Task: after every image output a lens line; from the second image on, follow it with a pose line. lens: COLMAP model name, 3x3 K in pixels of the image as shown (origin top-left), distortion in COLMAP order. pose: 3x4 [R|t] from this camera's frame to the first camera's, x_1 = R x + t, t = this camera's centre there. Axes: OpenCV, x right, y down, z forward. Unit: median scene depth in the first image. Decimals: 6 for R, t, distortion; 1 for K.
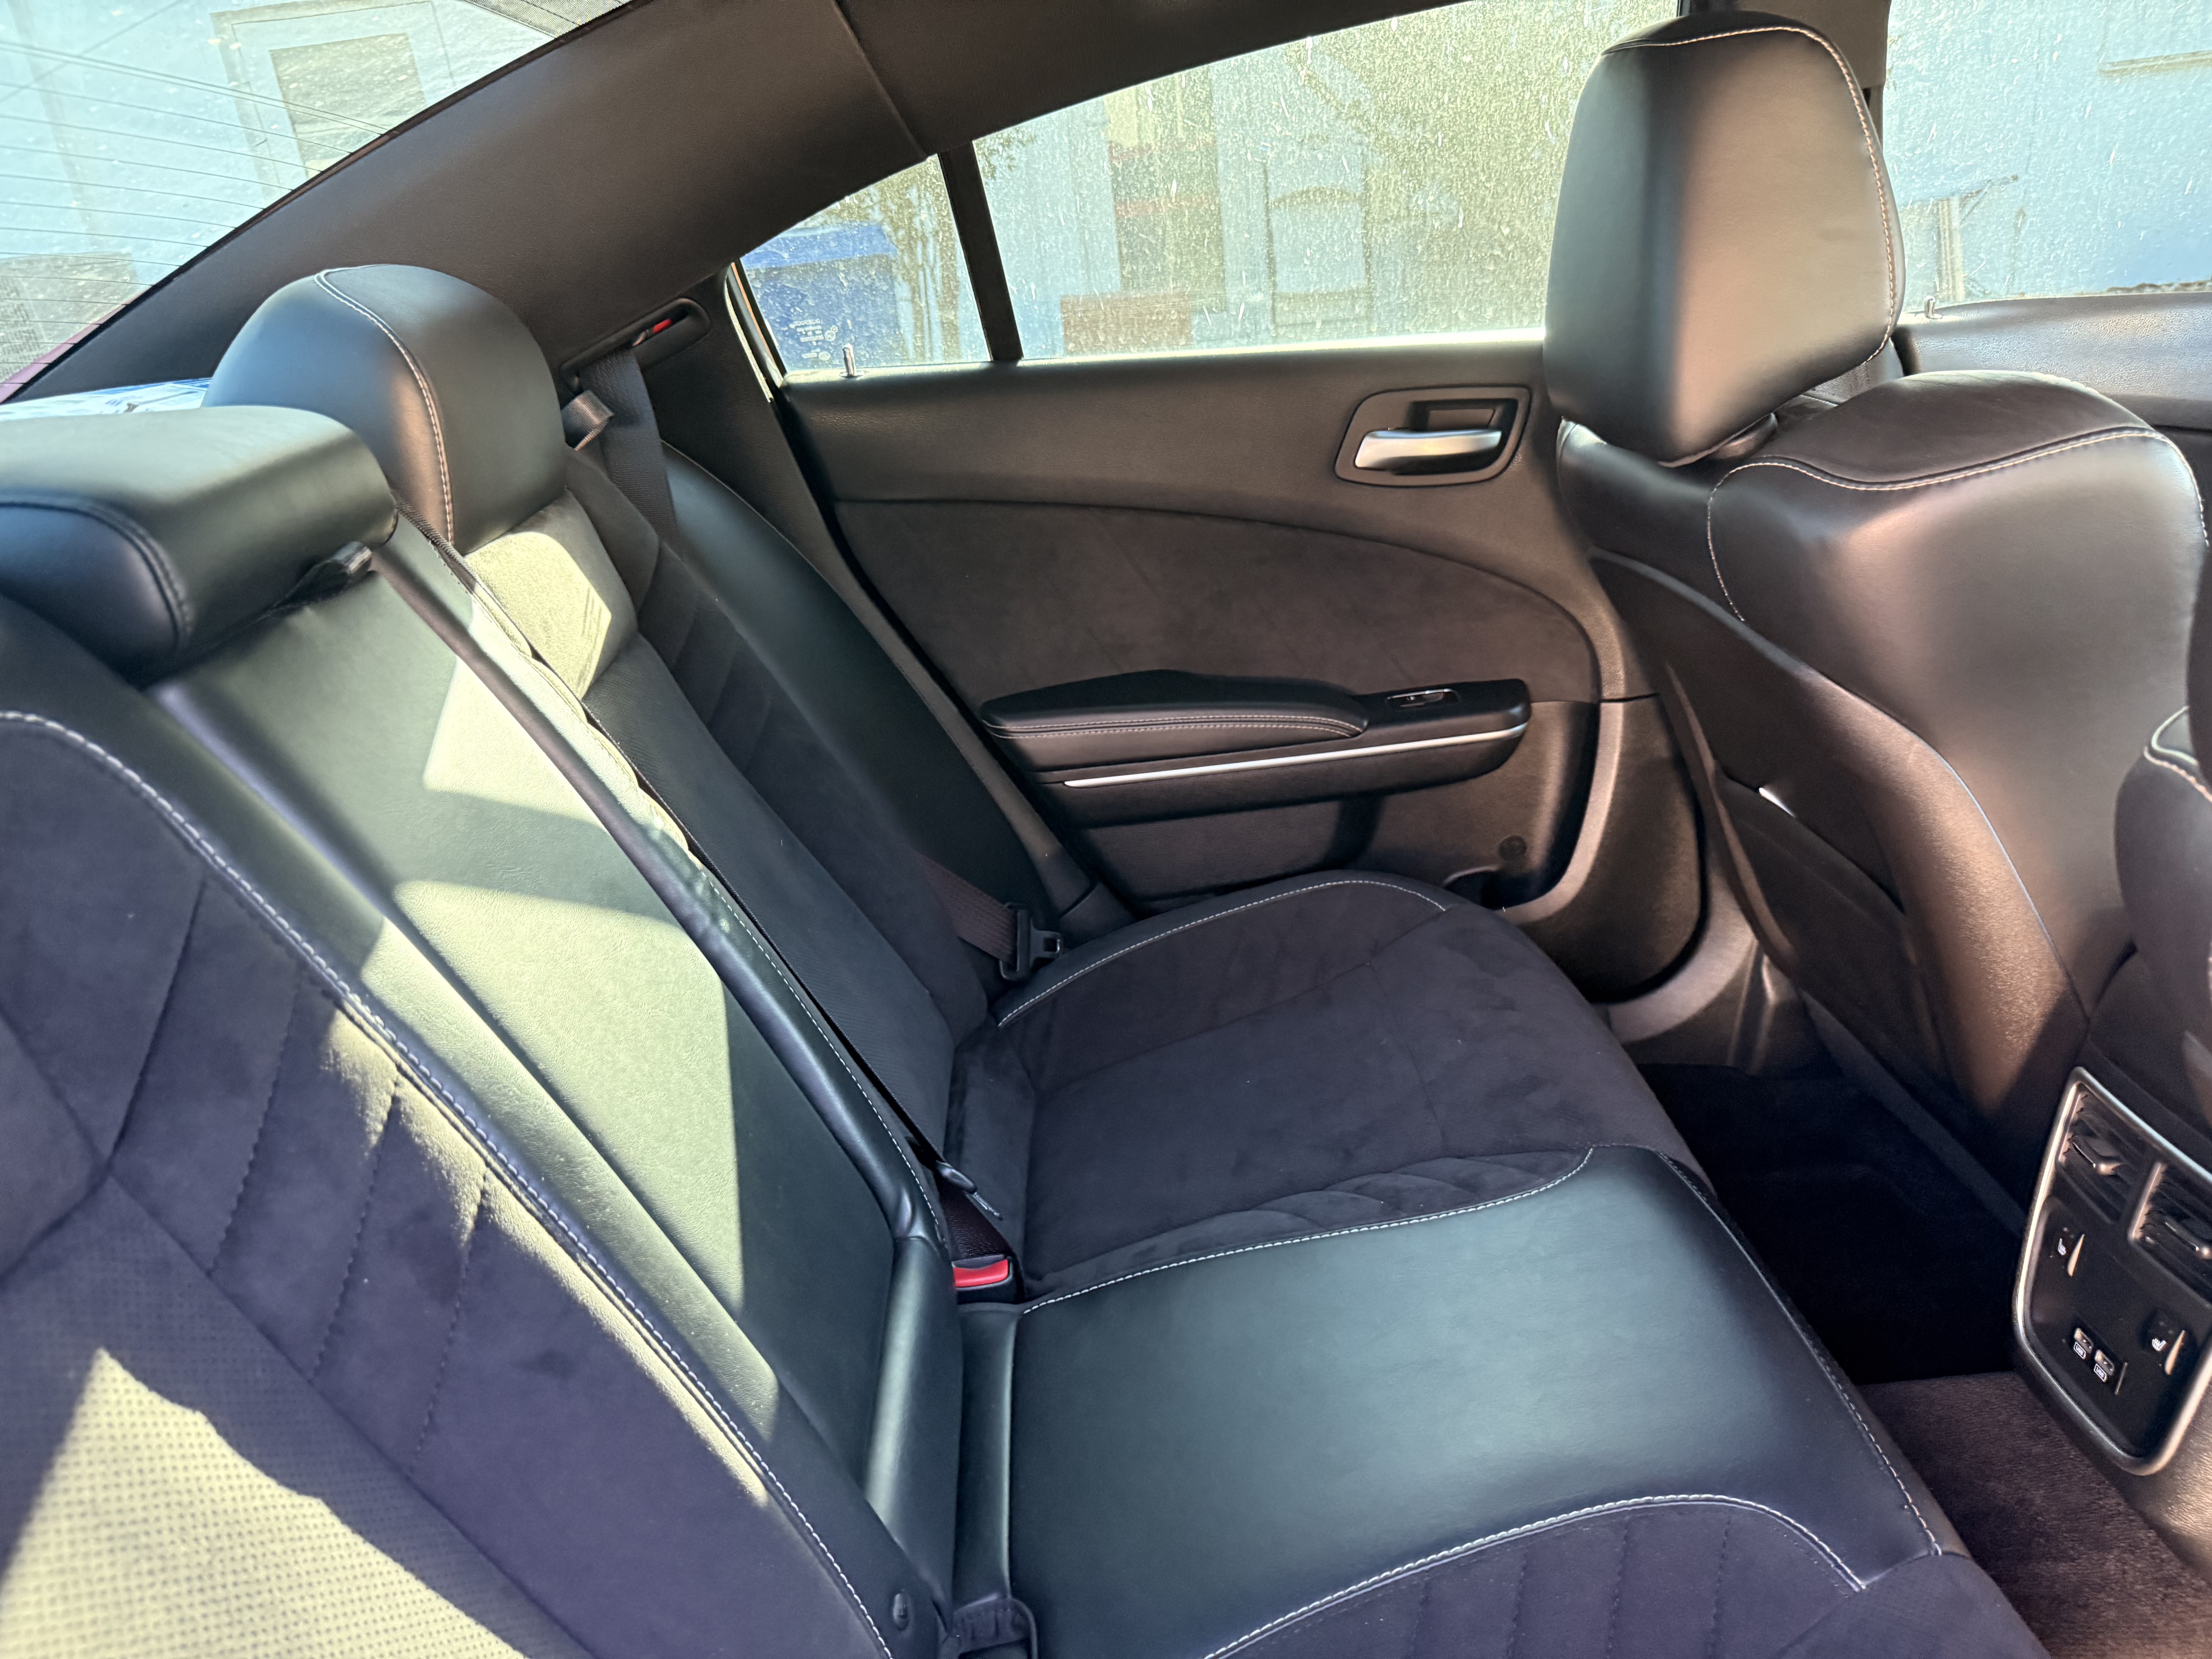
lens RADIAL K [[1548.7, 0, 1097.4], [0, 1548.7, 882.6], [0, 0, 1]] dist [0.085221, -0.108919]
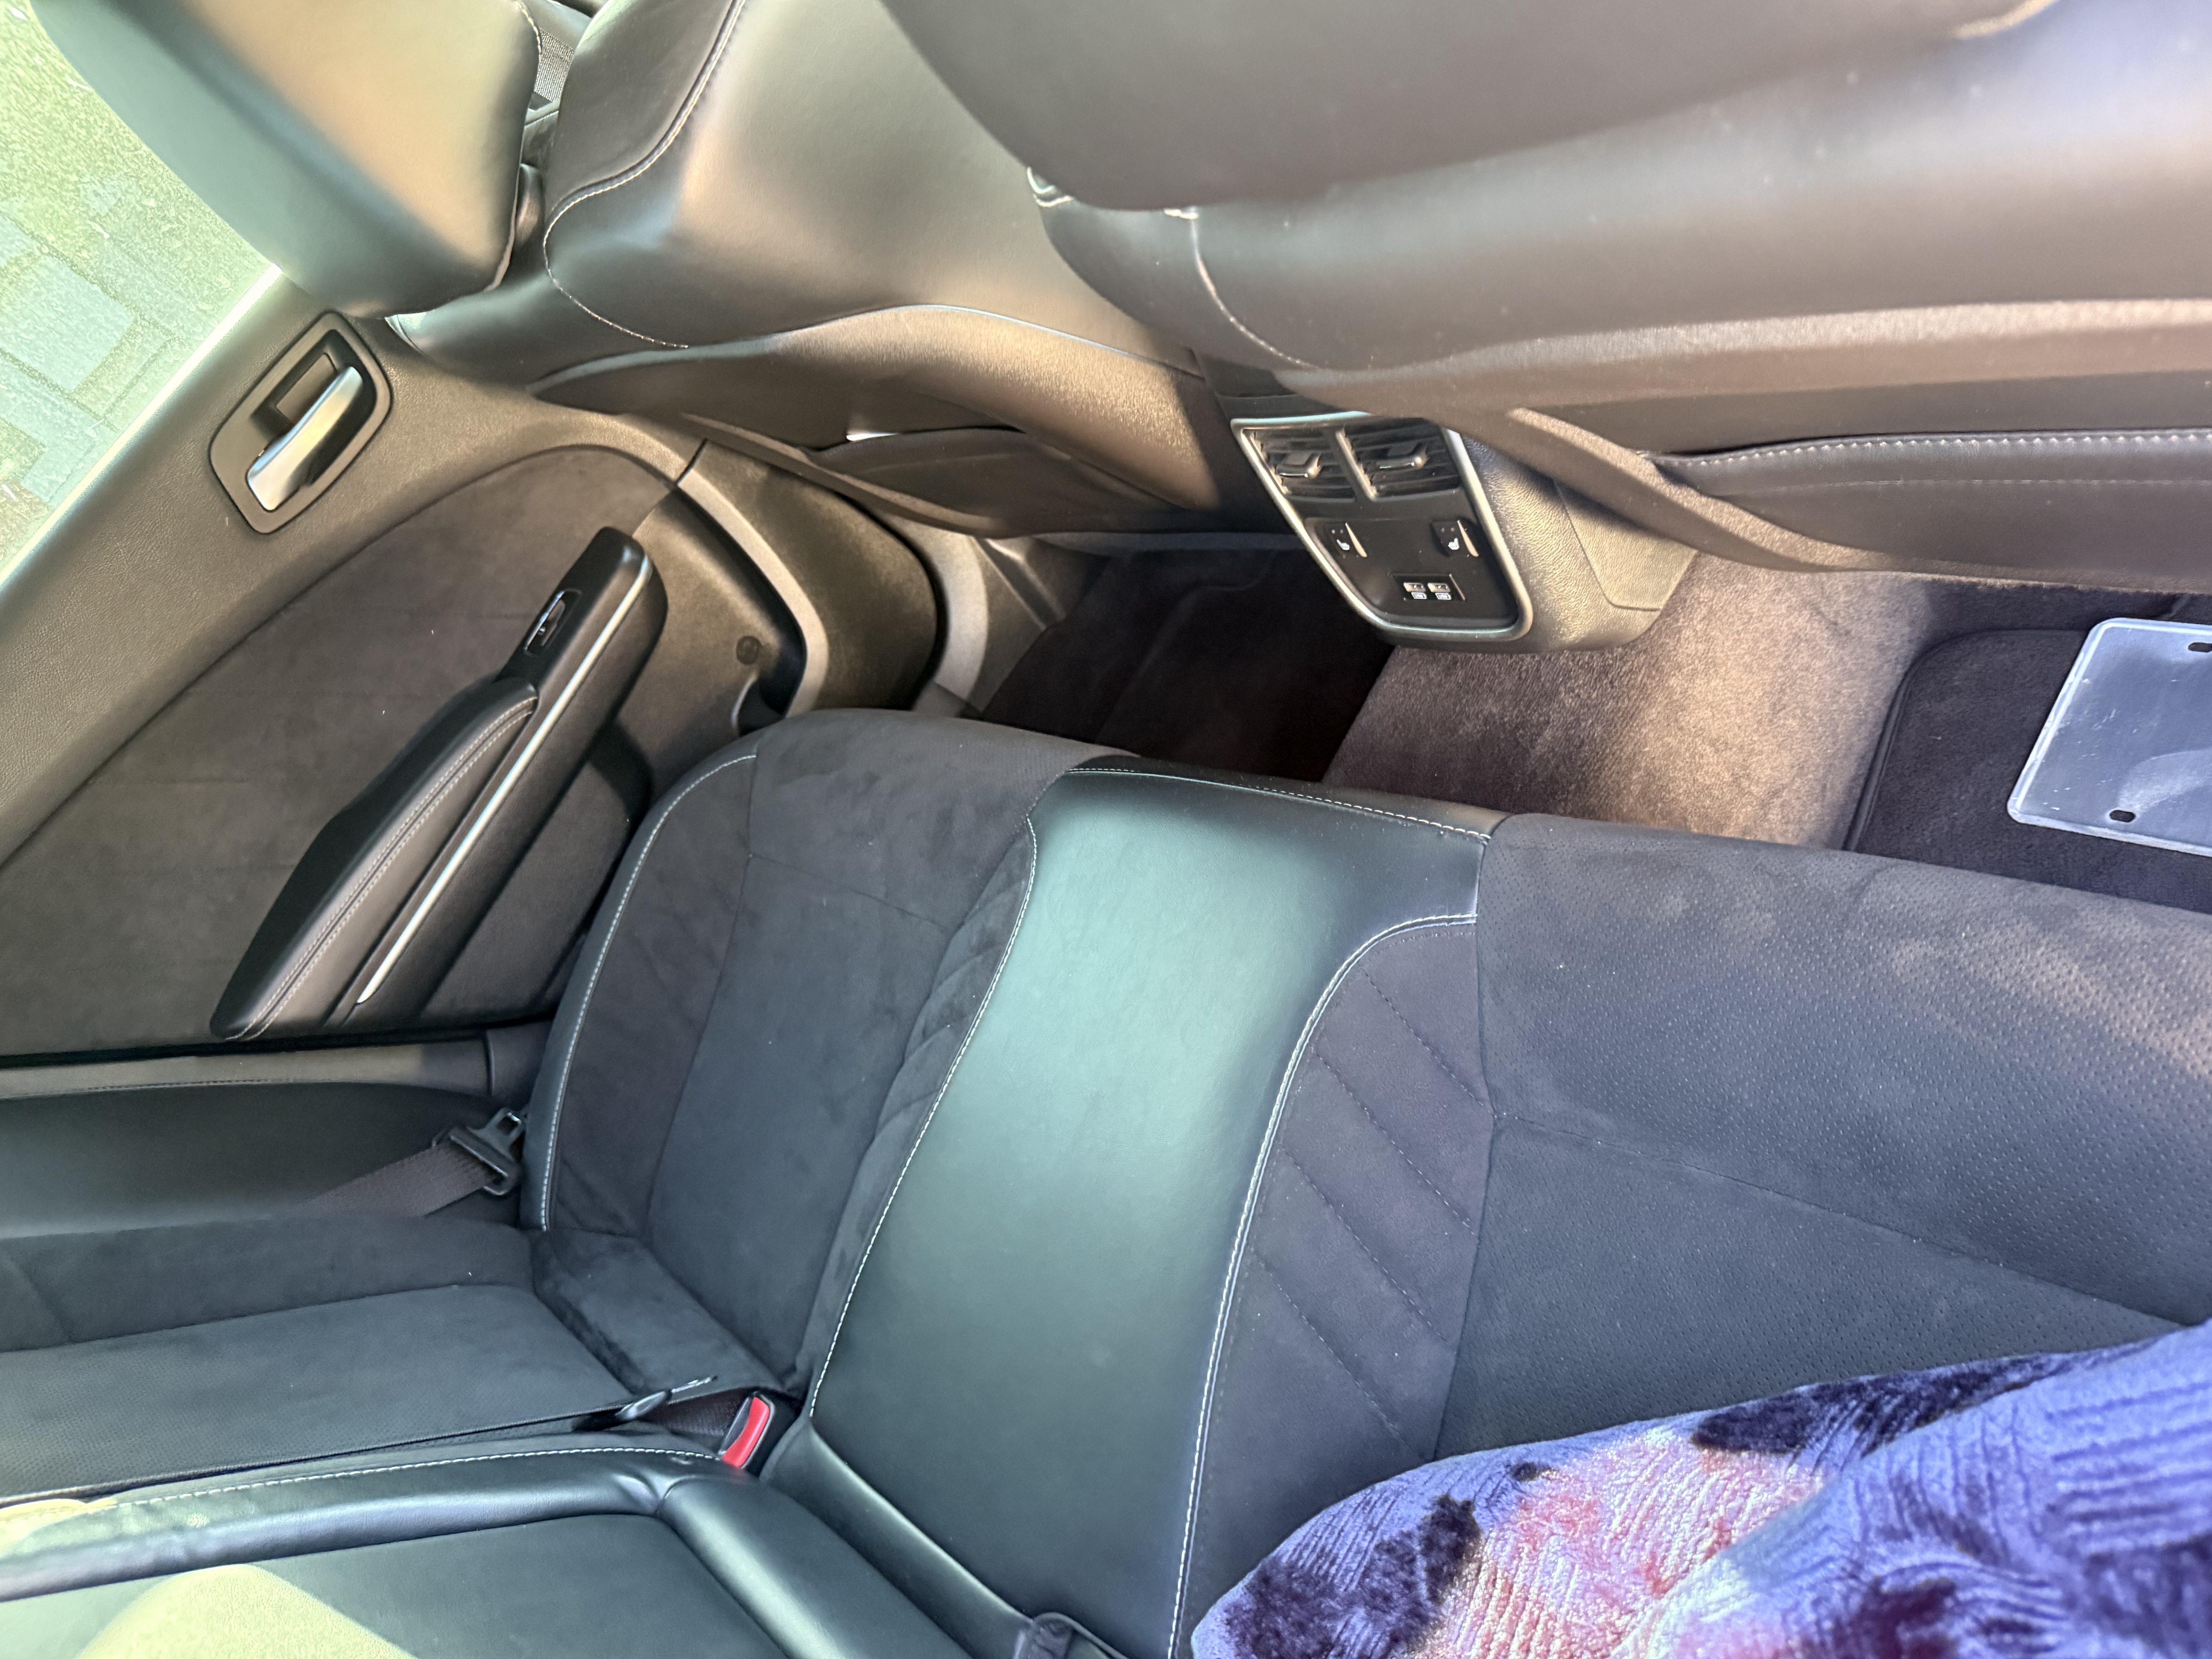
lens RADIAL K [[1505.0, 0, 1106.0], [0, 1505.0, 829.5], [0, 0, 1]] dist [0.026445, -0.066906]
pose [[0.562888, -0.788753, 0.247033, 0.091407], [0.748543, 0.613211, 0.252300, -0.027456], [-0.350486, 0.042899, 0.935585, 0.078481]]
